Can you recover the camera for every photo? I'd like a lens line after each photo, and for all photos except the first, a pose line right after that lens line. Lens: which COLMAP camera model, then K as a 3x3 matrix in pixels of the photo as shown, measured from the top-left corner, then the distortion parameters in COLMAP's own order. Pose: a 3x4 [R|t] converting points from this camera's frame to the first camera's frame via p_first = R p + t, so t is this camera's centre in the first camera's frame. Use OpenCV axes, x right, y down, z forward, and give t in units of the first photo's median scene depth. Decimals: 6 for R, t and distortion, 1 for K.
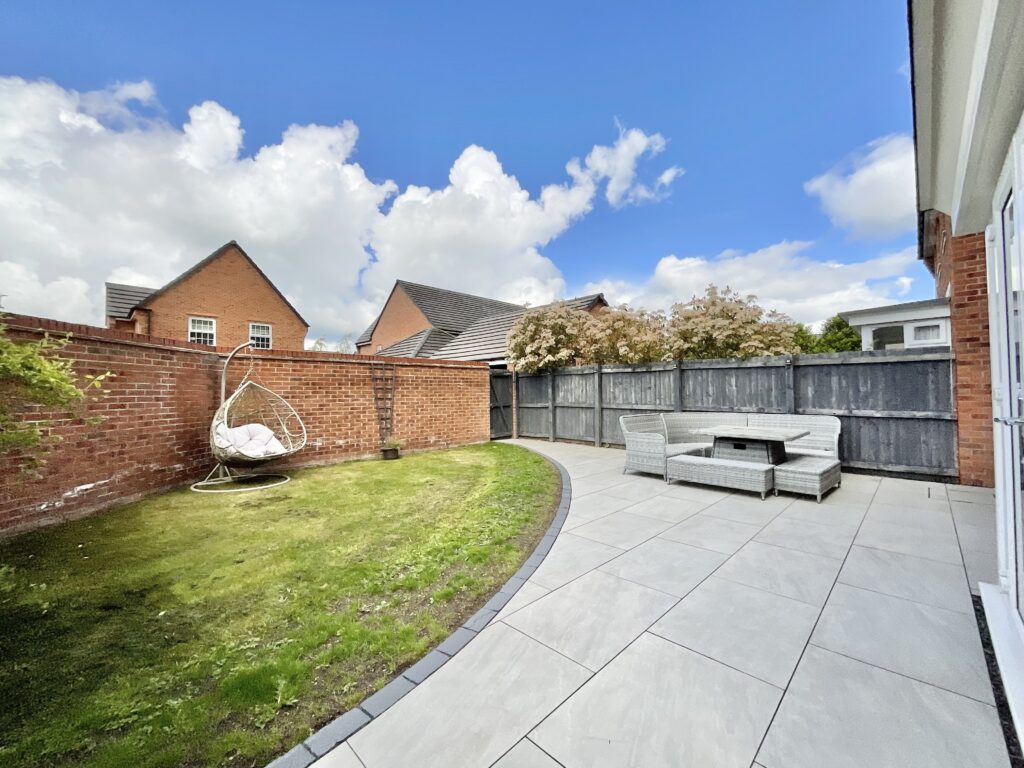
lens RADIAL K [[423.9, 0, 511.2], [0, 423.9, 392.0], [0, 0, 1]] dist [0.003669, -0.000699]
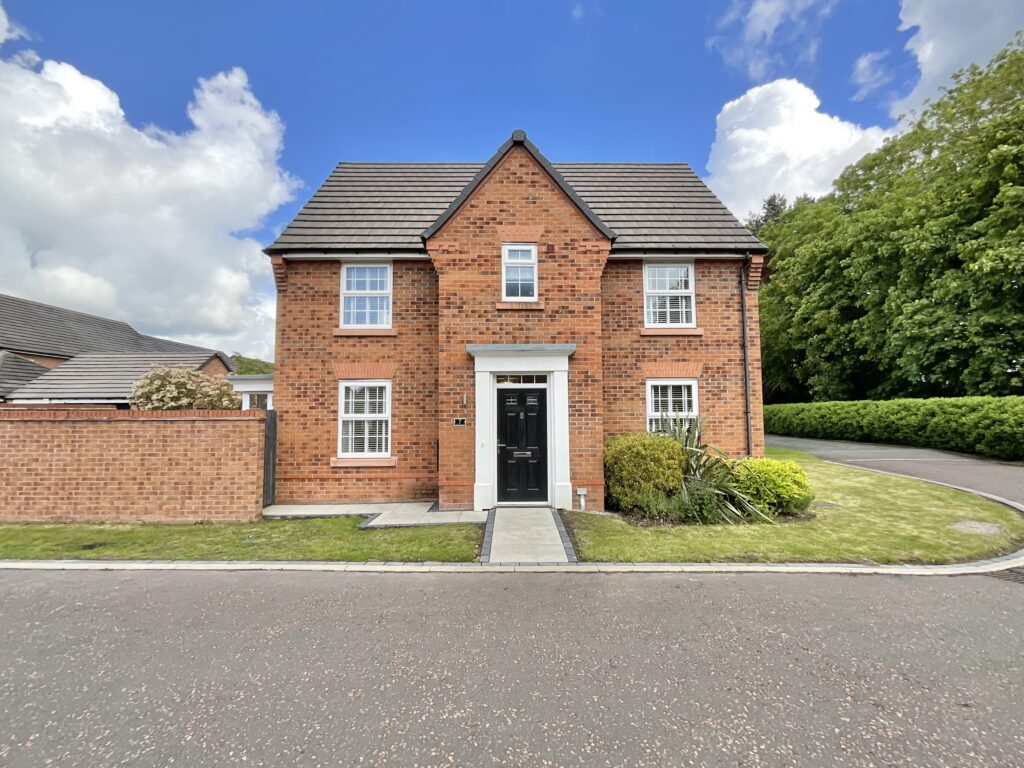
lens RADIAL K [[423.9, 0, 512.8], [0, 423.9, 387.8], [0, 0, 1]] dist [0.003669, -0.000699]
pose [[0.702124, 0.057062, 0.709765, -0.138833], [-0.006135, 0.997232, -0.074104, -0.031226], [-0.712028, 0.047676, 0.700530, -0.956901]]
